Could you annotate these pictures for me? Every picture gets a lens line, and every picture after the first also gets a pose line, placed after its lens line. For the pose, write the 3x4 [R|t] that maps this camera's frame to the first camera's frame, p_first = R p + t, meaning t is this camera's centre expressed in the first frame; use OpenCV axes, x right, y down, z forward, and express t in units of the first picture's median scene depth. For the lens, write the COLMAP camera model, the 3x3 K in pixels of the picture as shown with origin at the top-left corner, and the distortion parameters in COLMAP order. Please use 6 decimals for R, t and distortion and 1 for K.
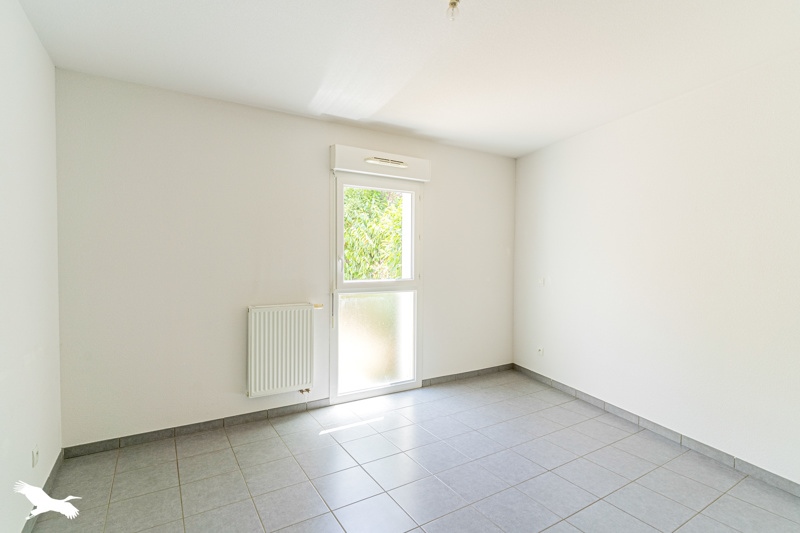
lens RADIAL K [[390.4, 0, 400.0], [0, 390.4, 266.5], [0, 0, 1]] dist [-0.000604, -0.000006]
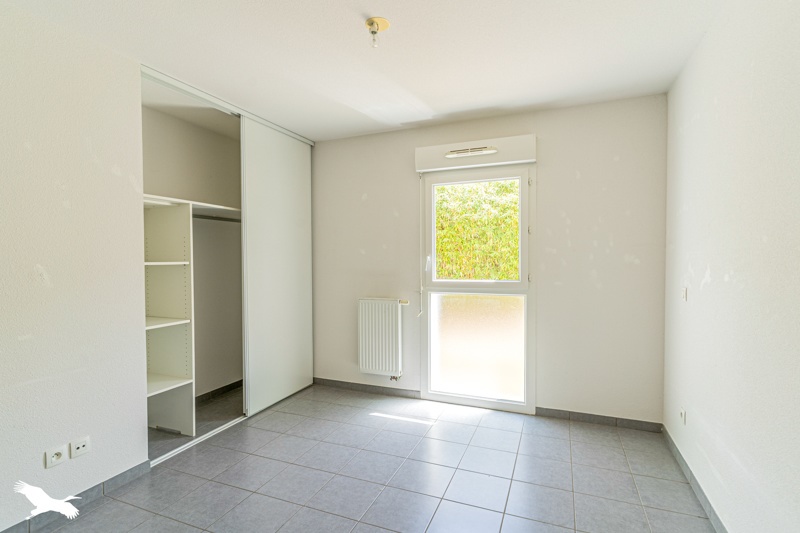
lens RADIAL K [[390.4, 0, 400.0], [0, 390.4, 266.5], [0, 0, 1]] dist [-0.000604, -0.000006]
pose [[0.587412, 0.009512, -0.809232, 0.617358], [-0.006184, 0.999954, 0.007264, -0.004755], [0.809264, 0.000737, 0.587445, 0.335489]]
